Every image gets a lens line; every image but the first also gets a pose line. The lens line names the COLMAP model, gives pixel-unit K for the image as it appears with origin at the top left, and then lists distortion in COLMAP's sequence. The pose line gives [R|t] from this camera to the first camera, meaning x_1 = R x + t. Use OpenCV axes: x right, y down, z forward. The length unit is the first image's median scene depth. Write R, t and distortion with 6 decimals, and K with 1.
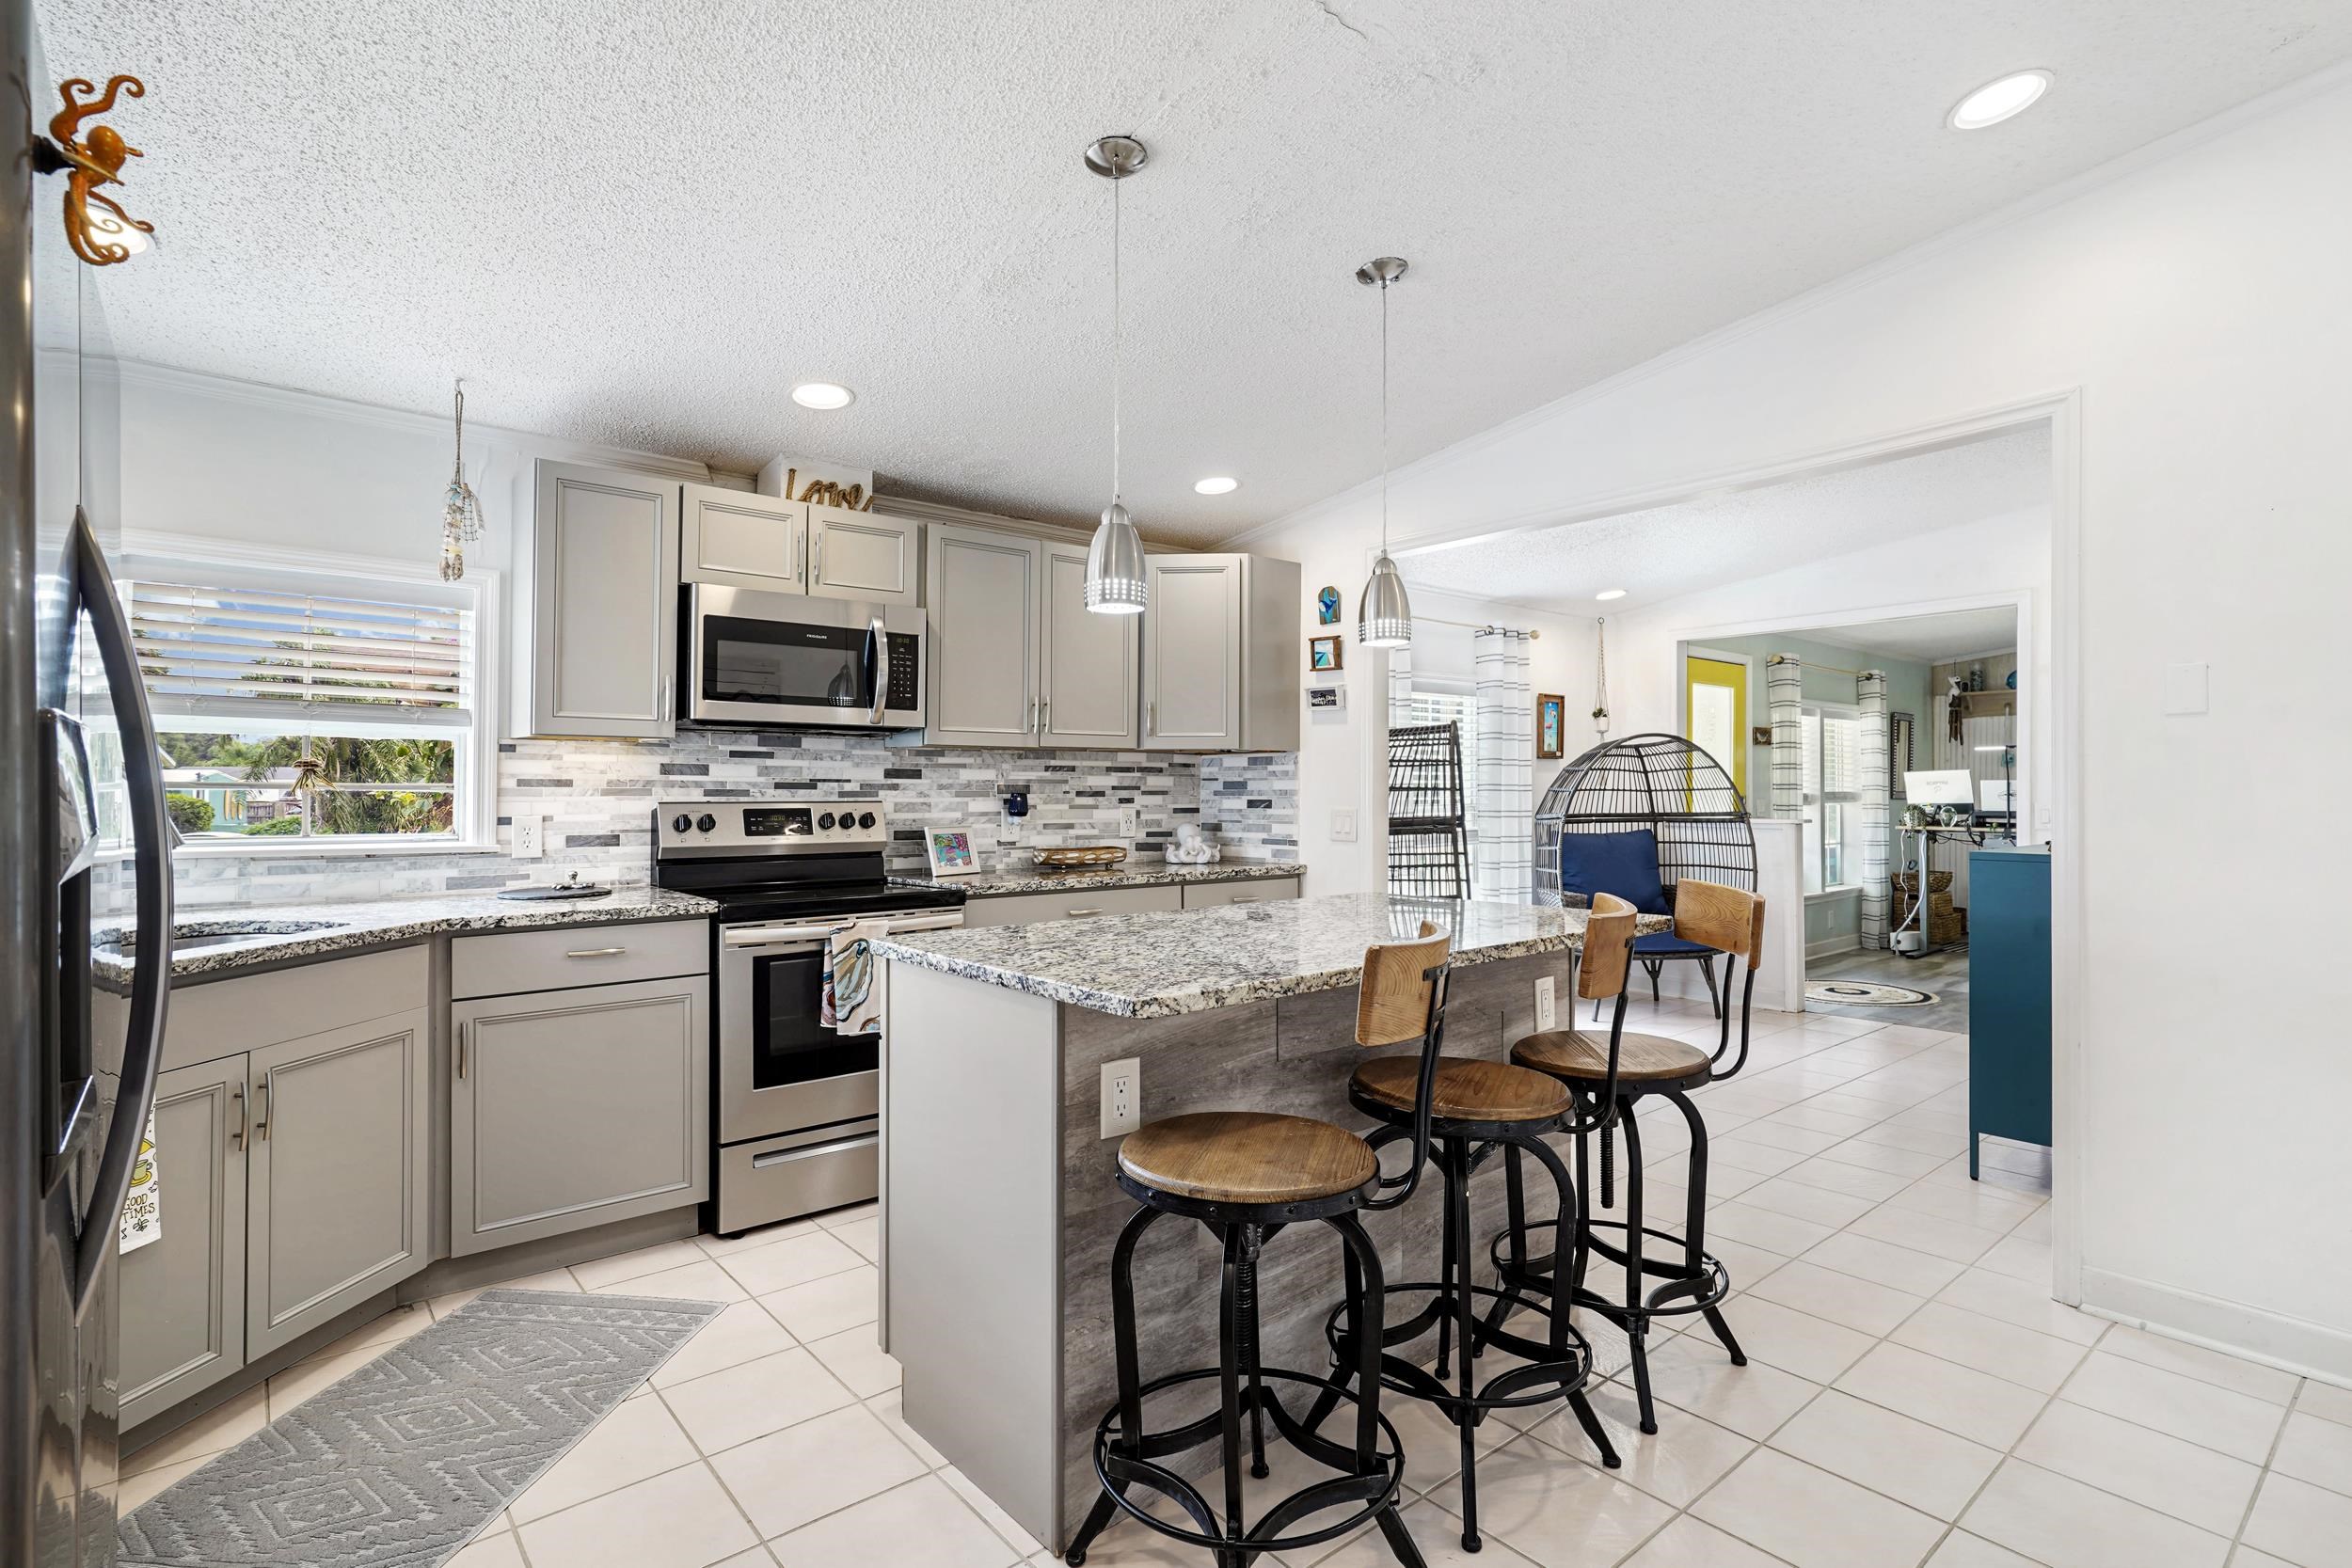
lens RADIAL K [[1135.4, 0, 1191.6], [0, 1135.4, 793.8], [0, 0, 1]] dist [-0.005087, 0.001581]
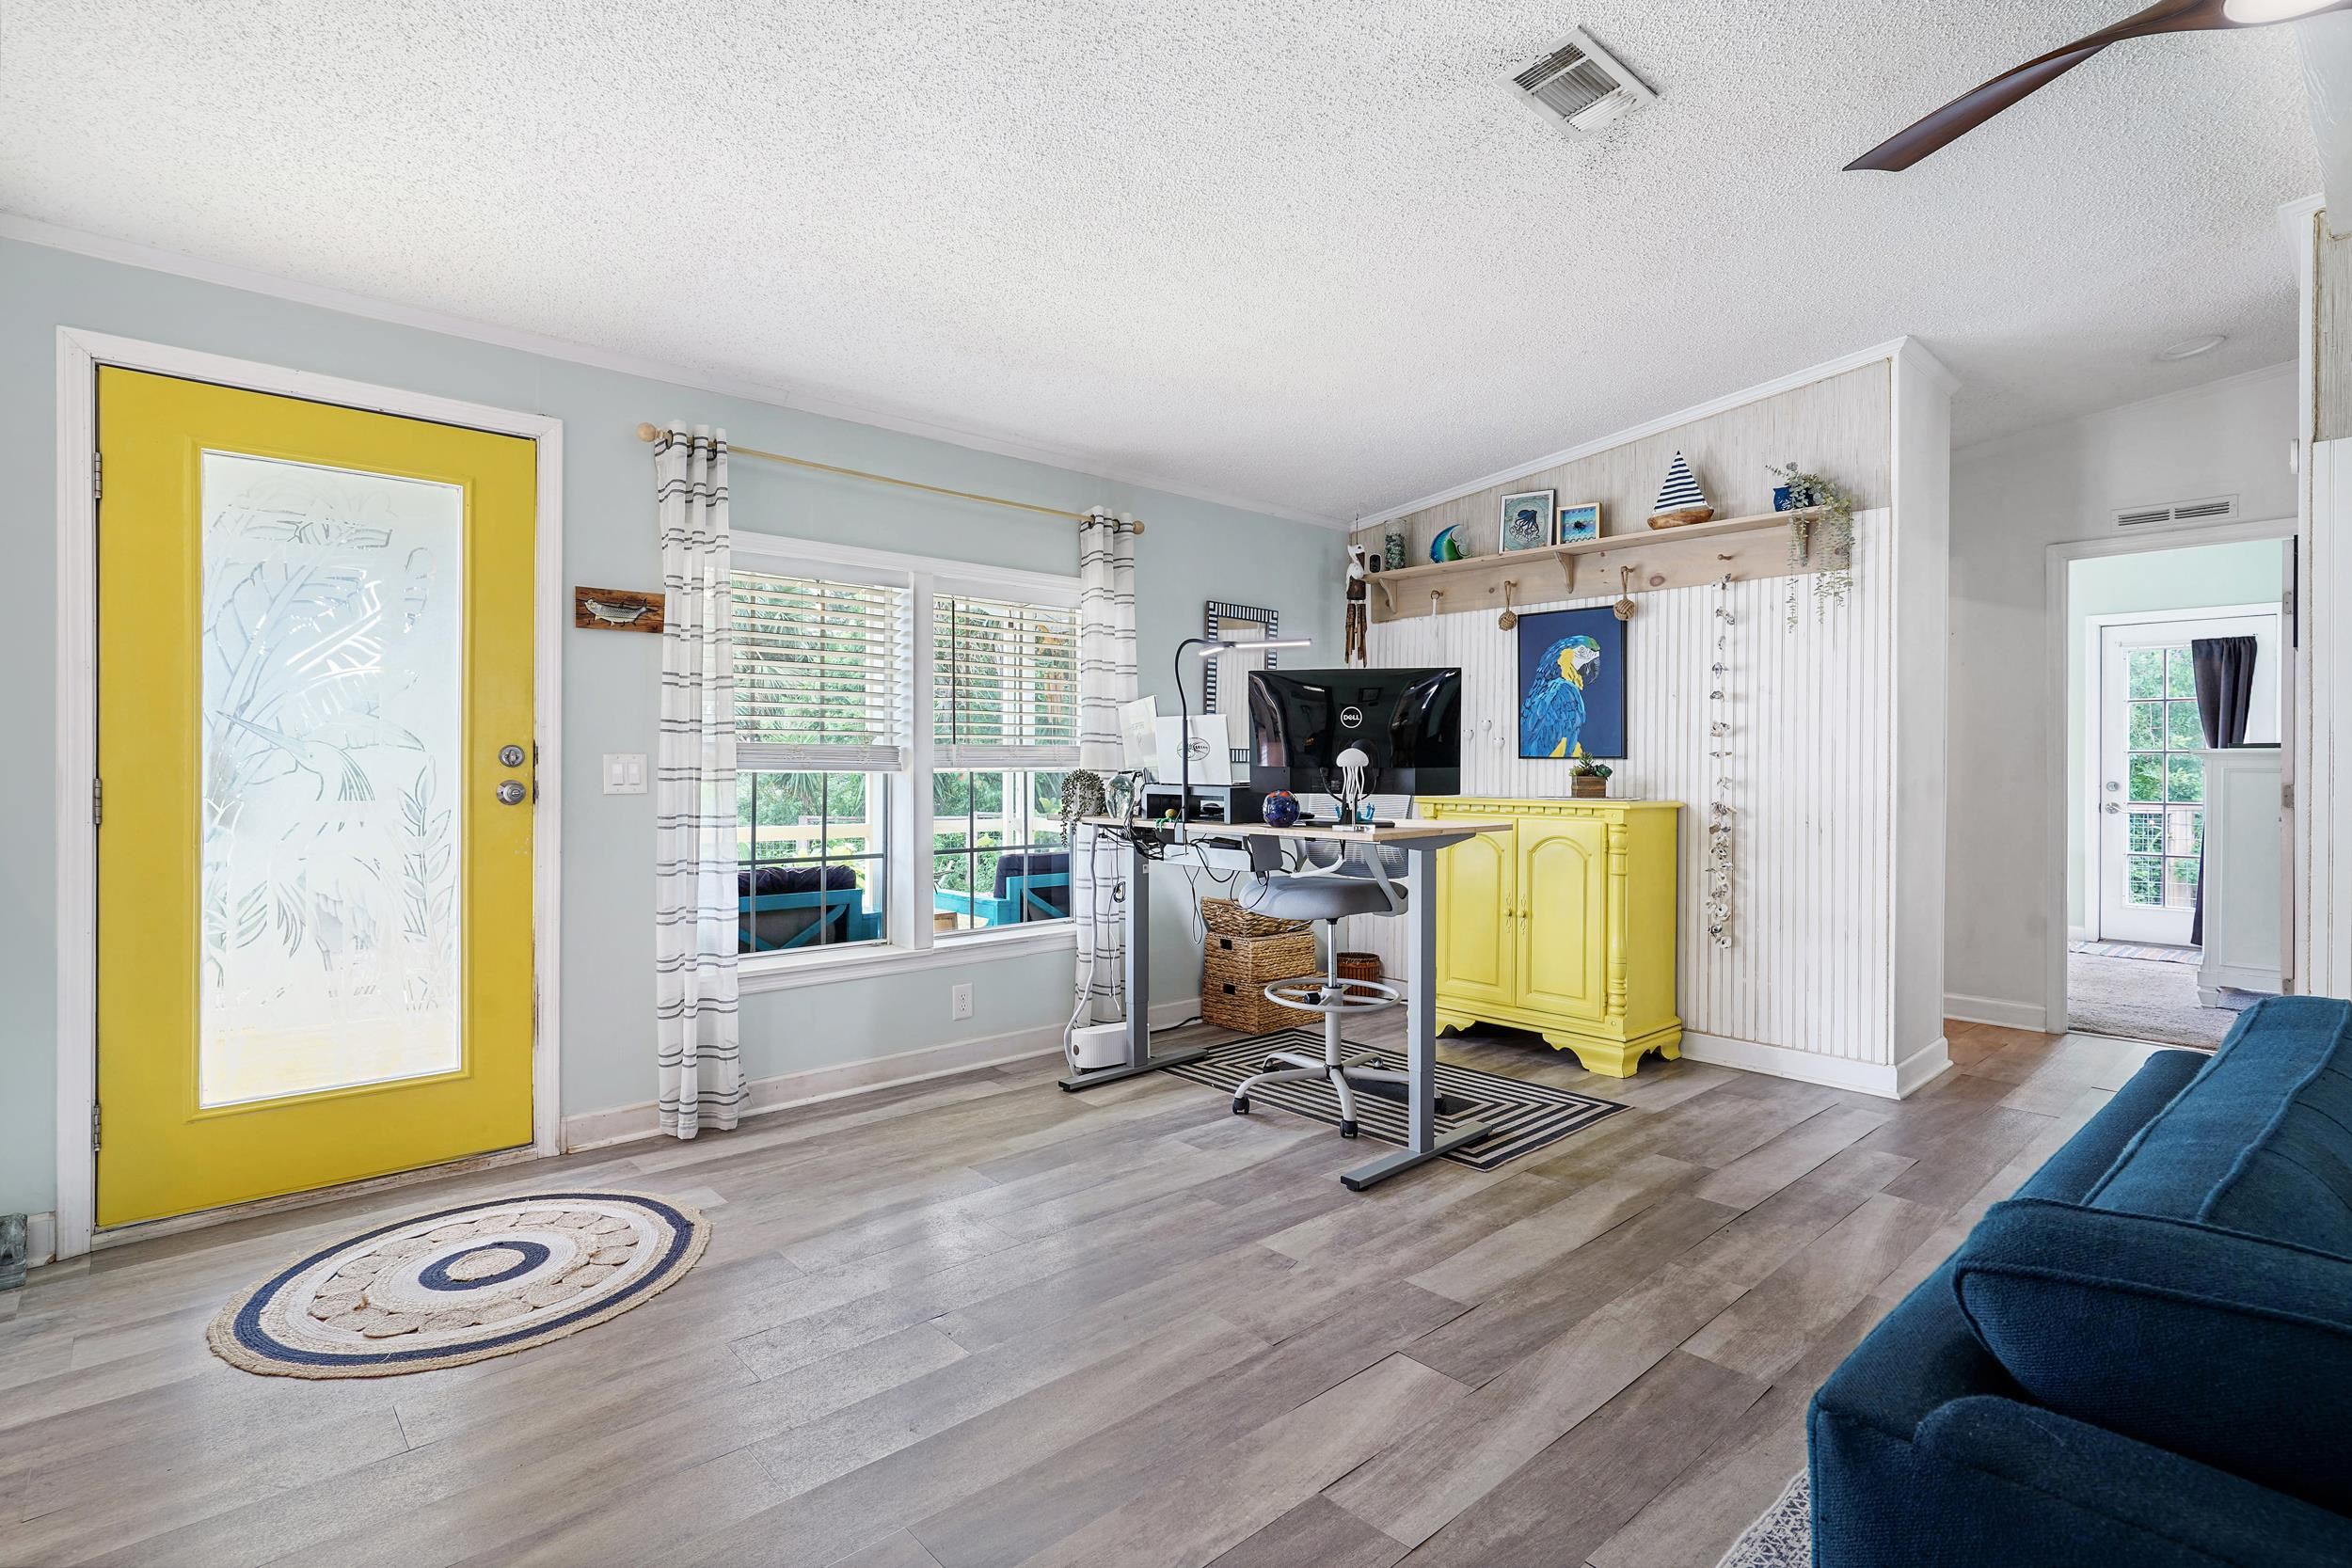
lens RADIAL K [[1135.4, 0, 1175.0], [0, 1135.4, 767.4], [0, 0, 1]] dist [-0.005087, 0.001581]
pose [[0.999188, 0.010093, 0.039002, 0.696083], [-0.010448, 0.999906, 0.008893, 0.004213], [-0.038909, -0.009293, 0.999200, 0.544897]]
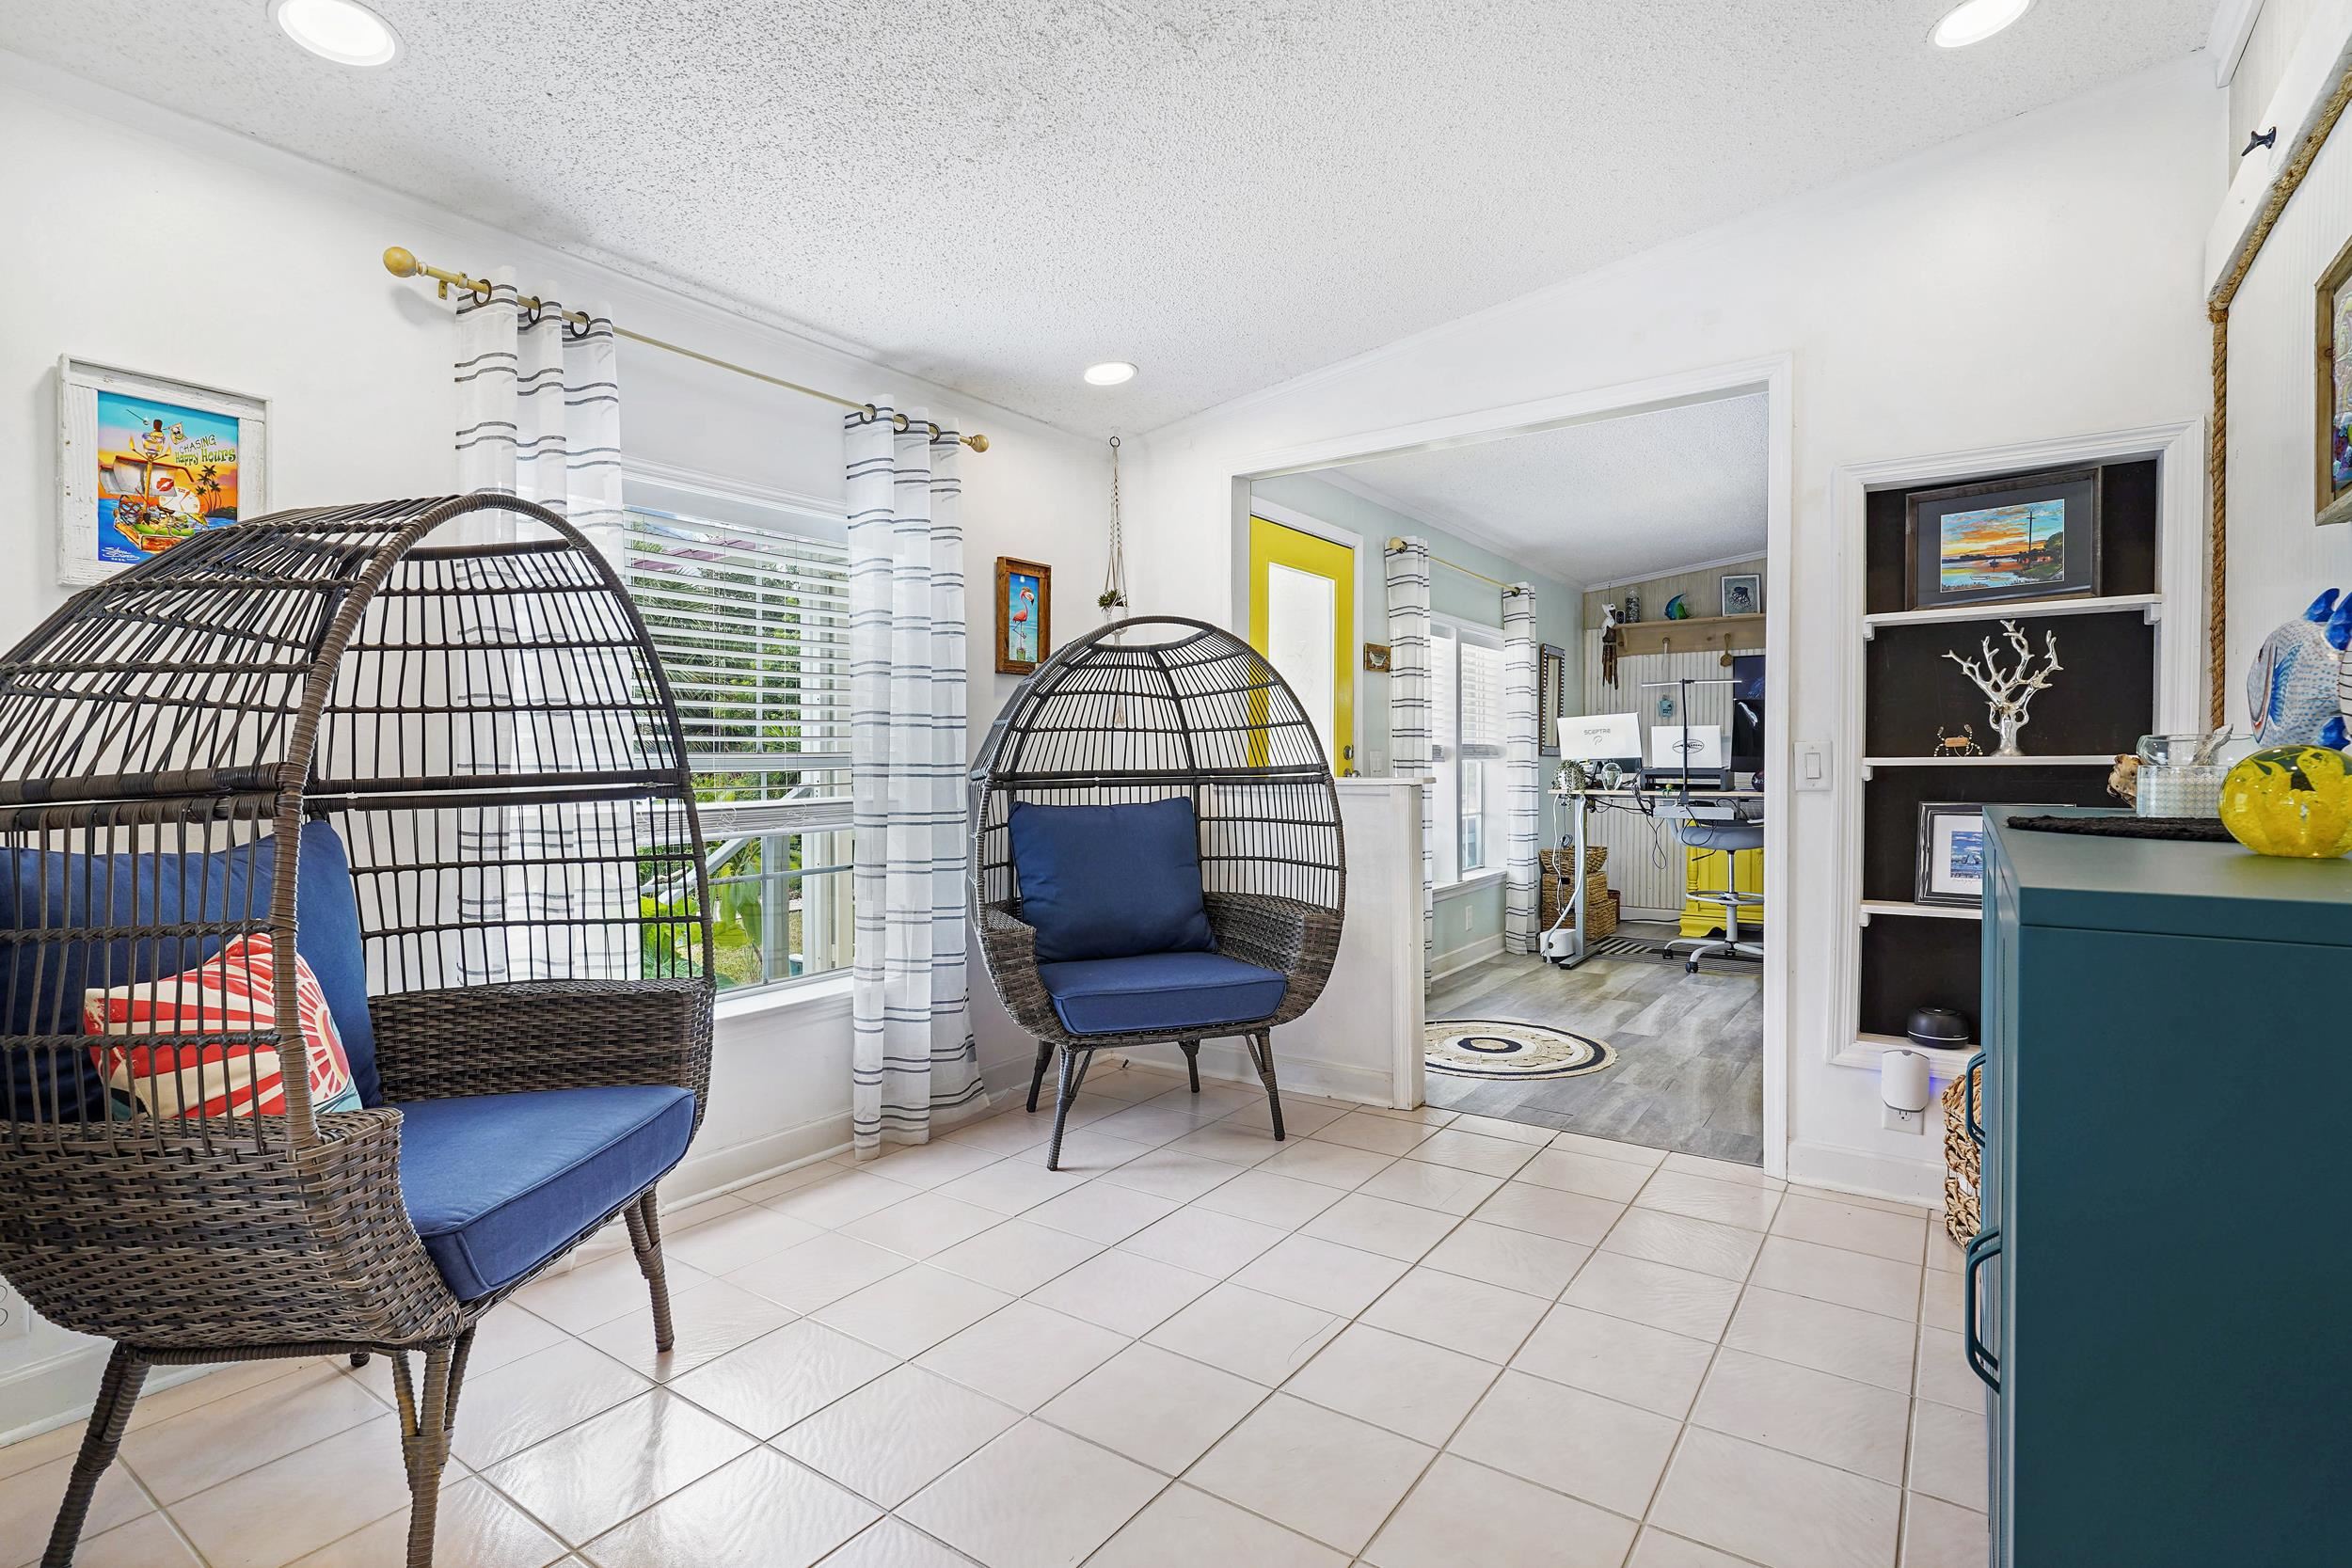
lens RADIAL K [[1135.4, 0, 1196.0], [0, 1135.4, 783.8], [0, 0, 1]] dist [-0.005087, 0.001581]
pose [[0.963133, -0.006193, 0.268954, 0.214260], [0.001578, 0.999848, 0.017371, 0.012215], [-0.269020, -0.016306, 0.962996, 0.372134]]
